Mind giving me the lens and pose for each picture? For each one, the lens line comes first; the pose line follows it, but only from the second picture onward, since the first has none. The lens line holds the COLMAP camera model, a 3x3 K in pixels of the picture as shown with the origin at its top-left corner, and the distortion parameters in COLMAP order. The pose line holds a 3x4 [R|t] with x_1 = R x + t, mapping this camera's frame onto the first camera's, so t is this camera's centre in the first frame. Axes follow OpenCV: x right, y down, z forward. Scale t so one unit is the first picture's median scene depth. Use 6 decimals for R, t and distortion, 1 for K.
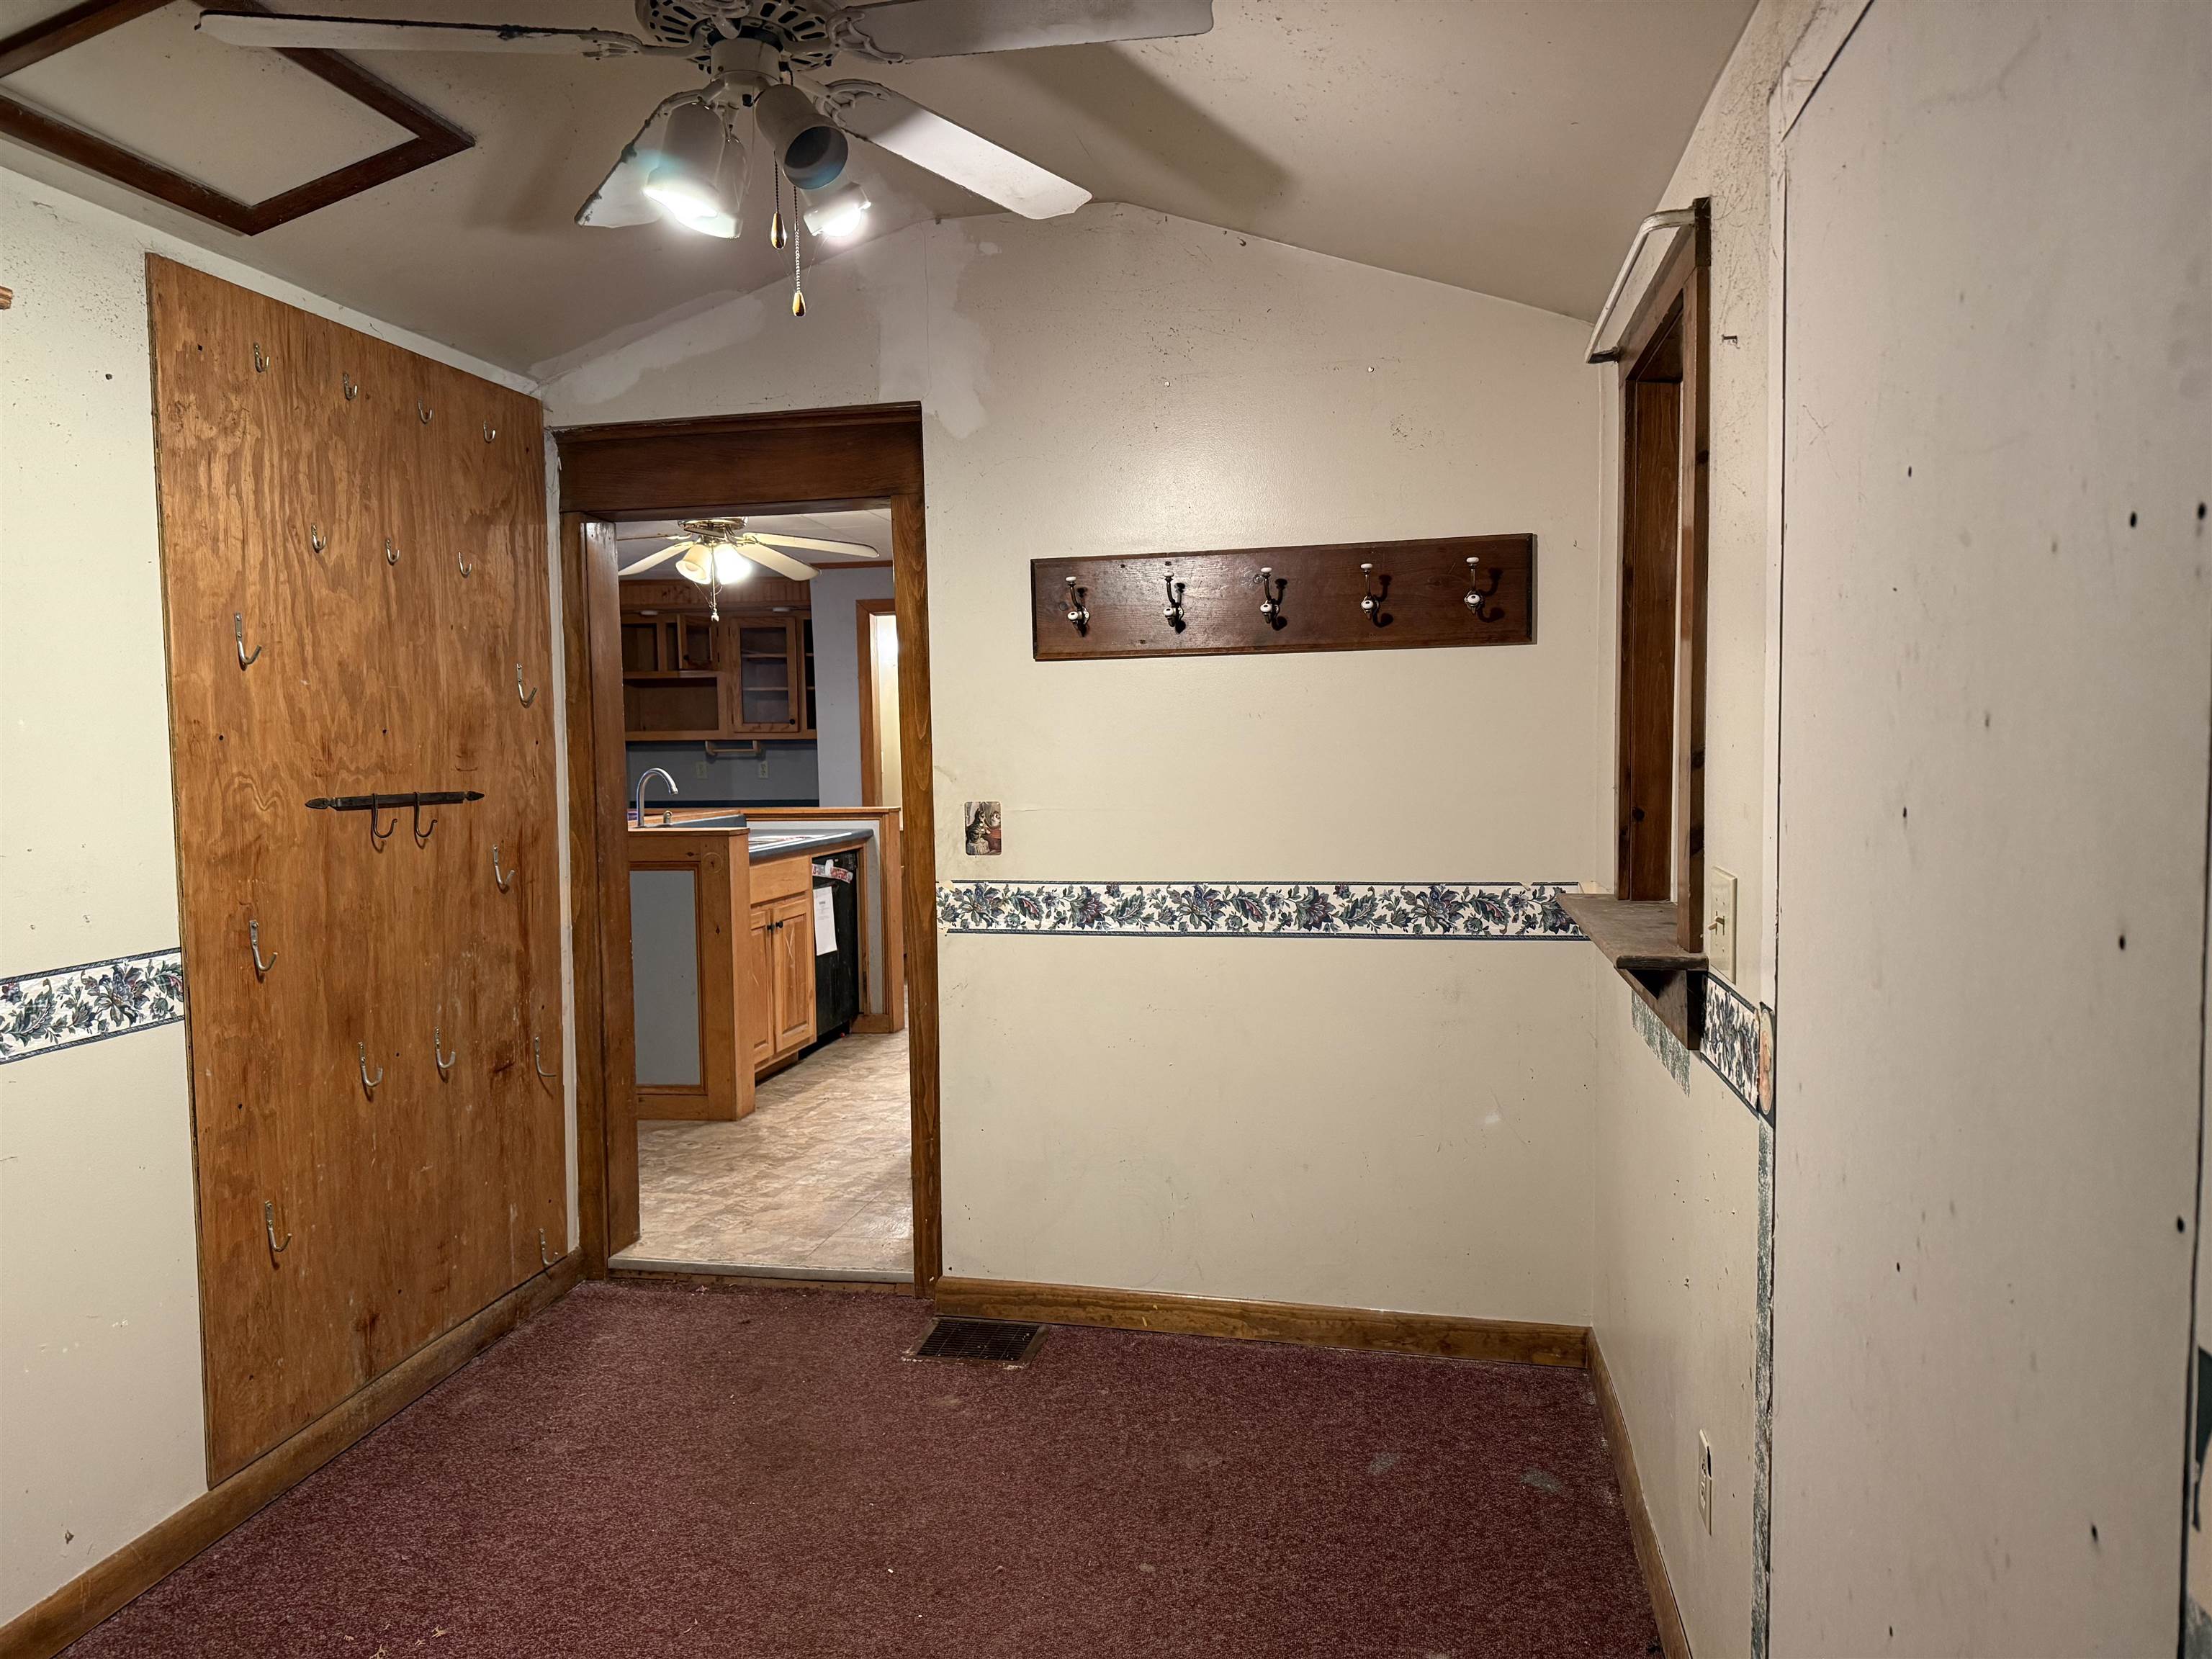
lens RADIAL K [[1549.2, 0, 1114.5], [0, 1549.2, 849.3], [0, 0, 1]] dist [0.159070, -0.245295]
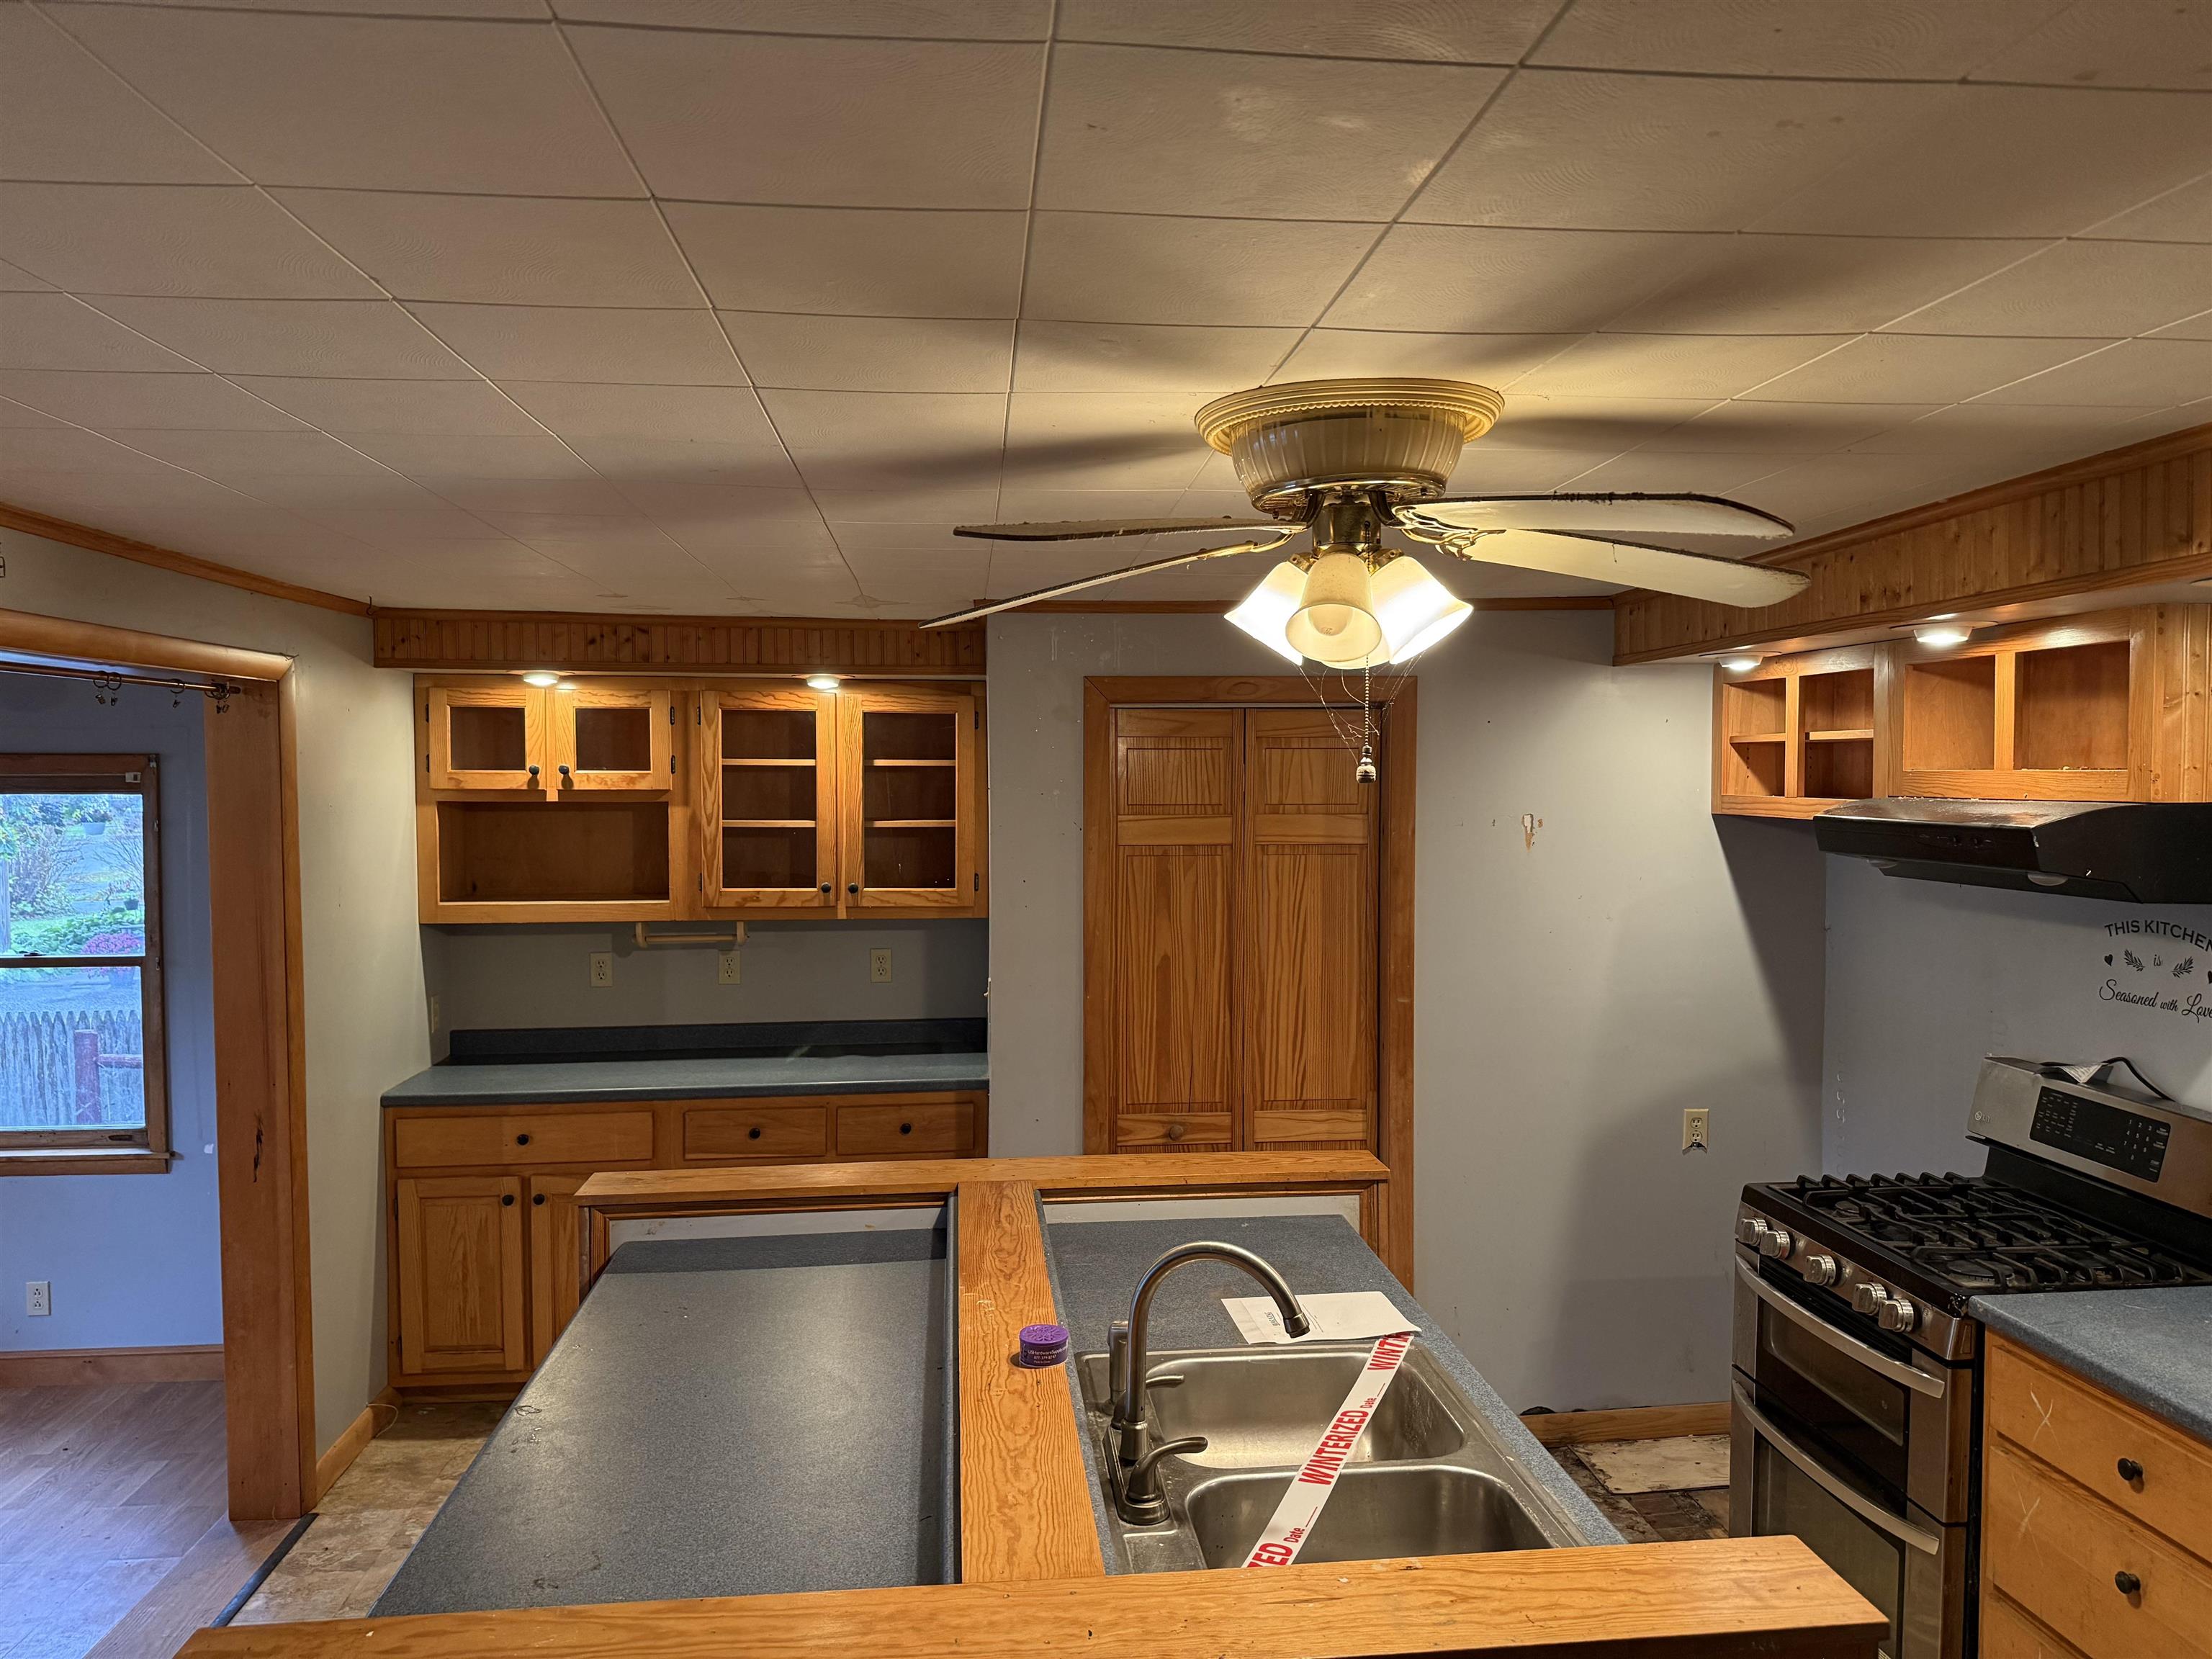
lens RADIAL K [[1549.2, 0, 1114.5], [0, 1549.2, 849.3], [0, 0, 1]] dist [0.159070, -0.245295]
pose [[0.952738, 0.000789, 0.303791, -0.375287], [0.006249, 0.999734, -0.022192, -0.113245], [-0.303728, 0.023042, 0.952480, 0.635900]]
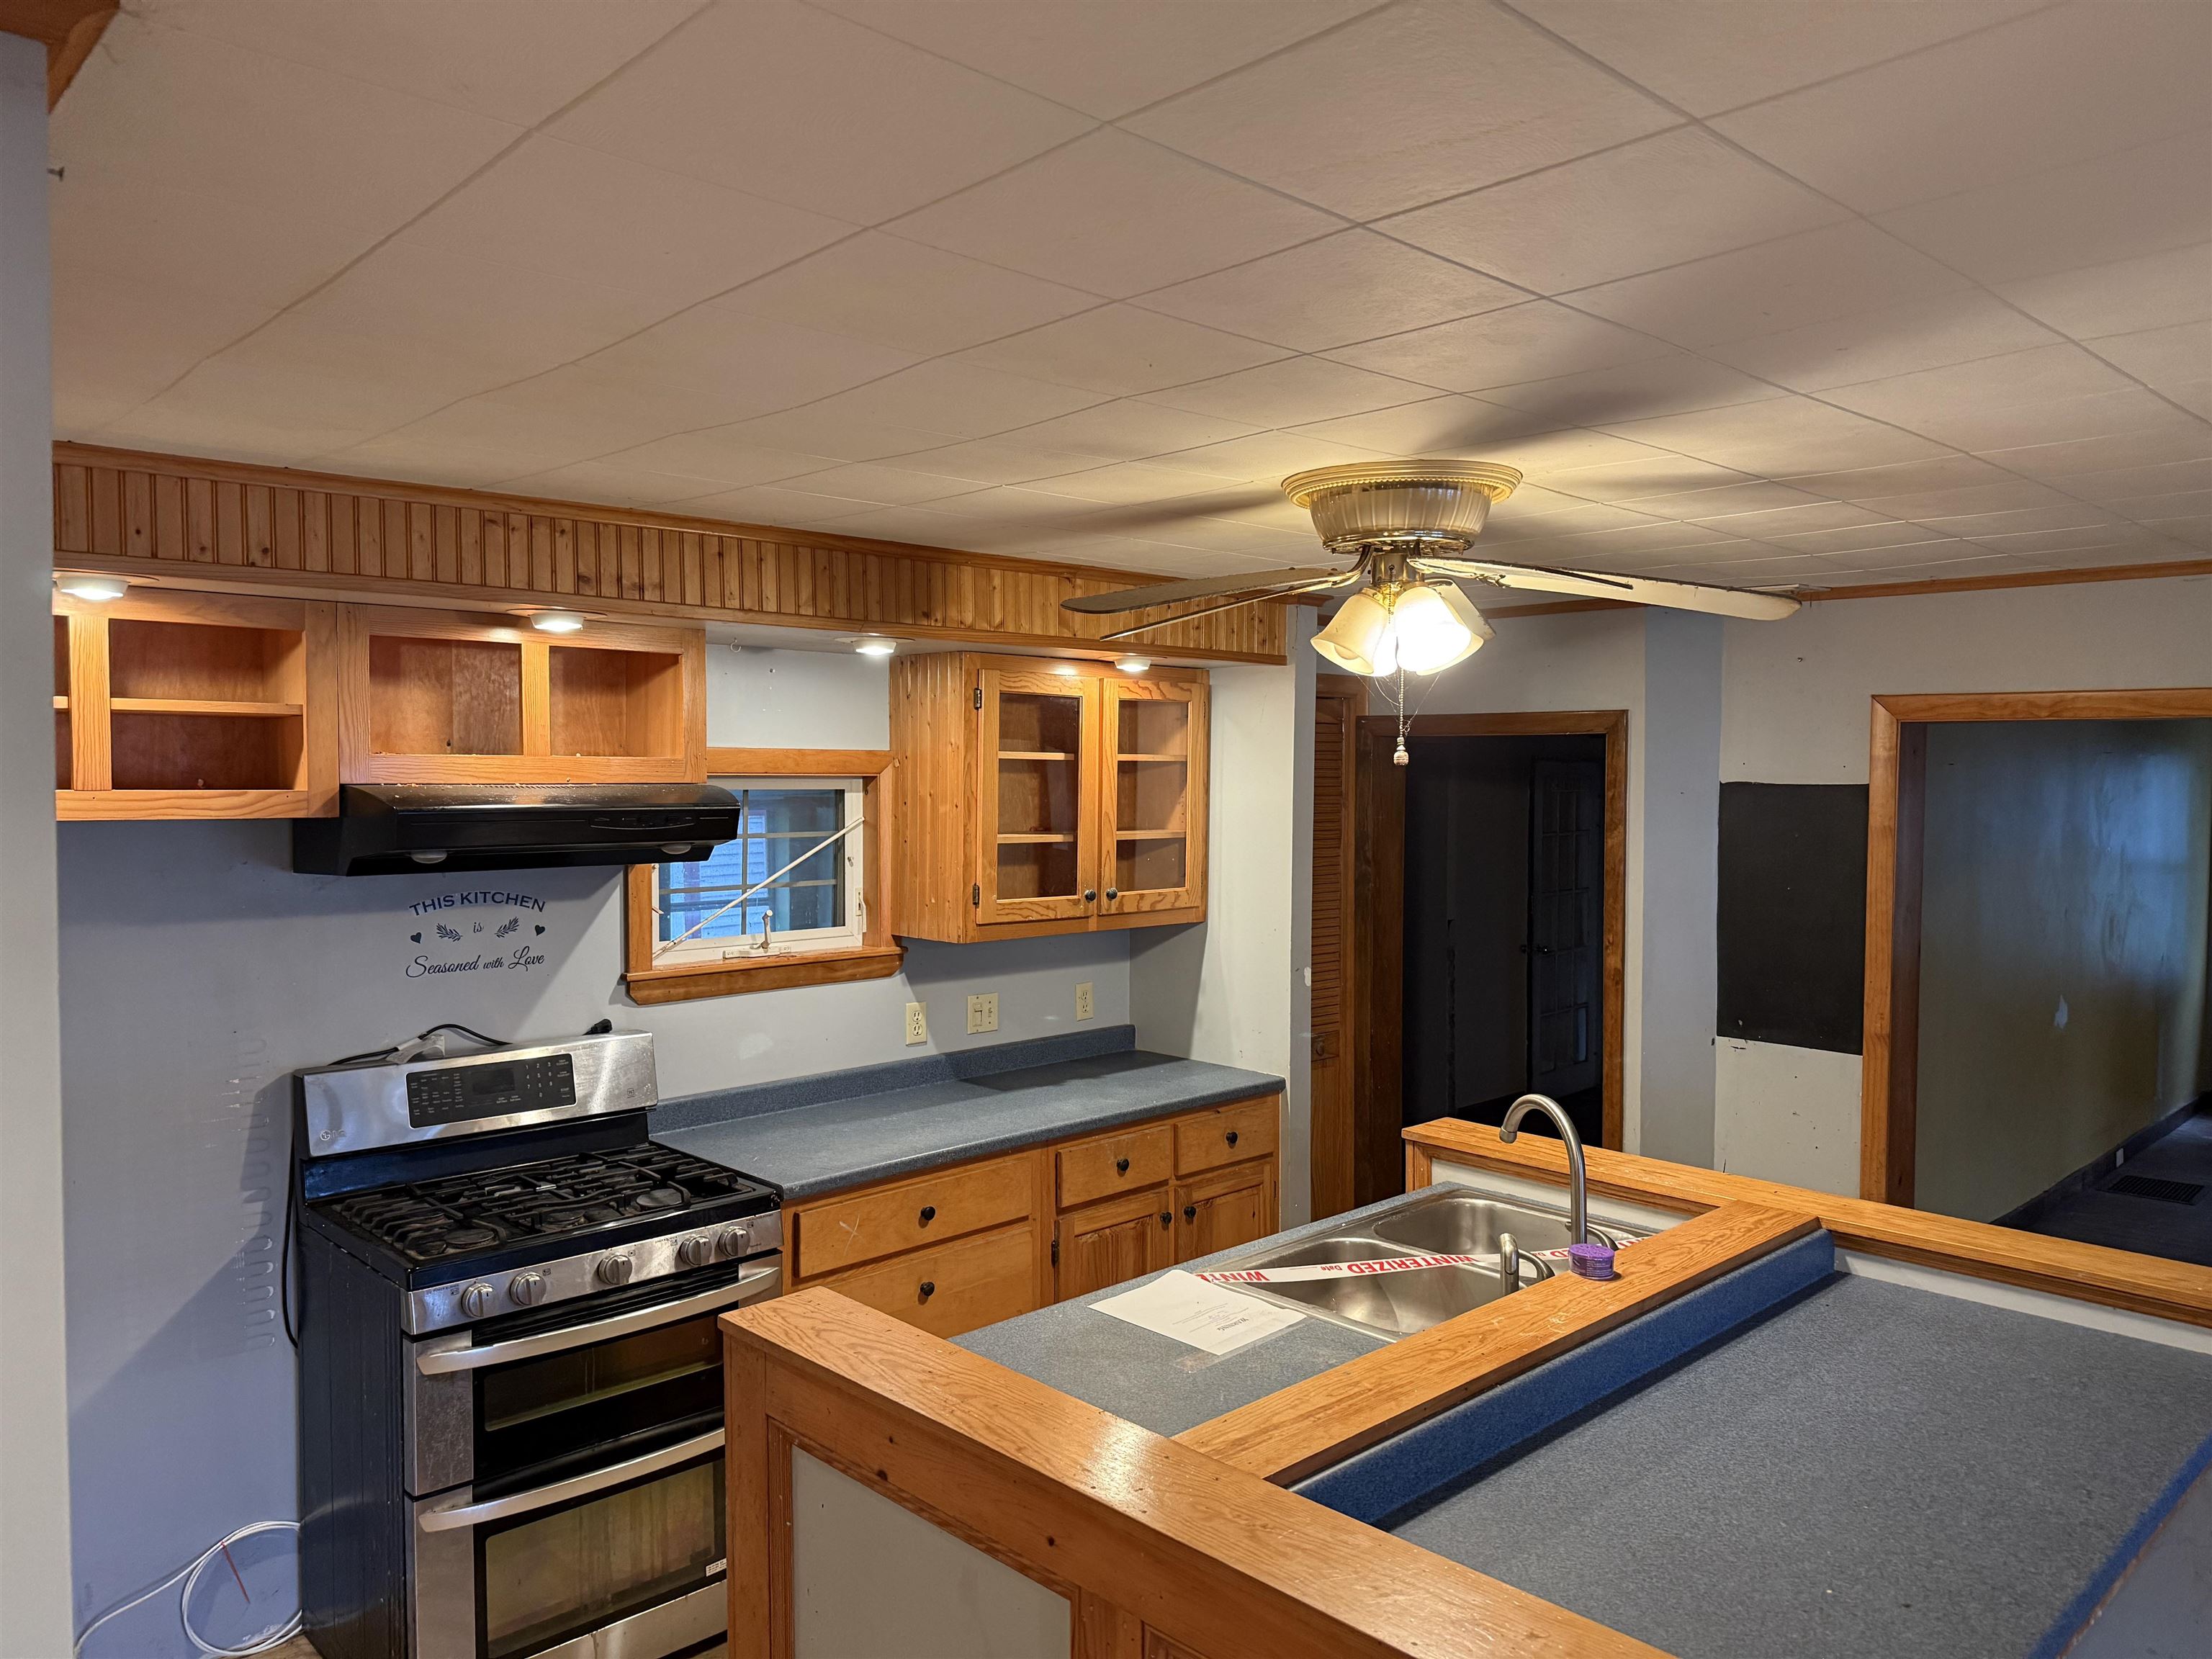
lens RADIAL K [[1549.2, 0, 1114.5], [0, 1549.2, 849.3], [0, 0, 1]] dist [0.159070, -0.245295]
pose [[-0.828784, -0.014457, 0.559381, -0.404985], [0.049823, 0.993789, 0.099503, -0.155955], [-0.557346, 0.110337, -0.822917, 1.300277]]
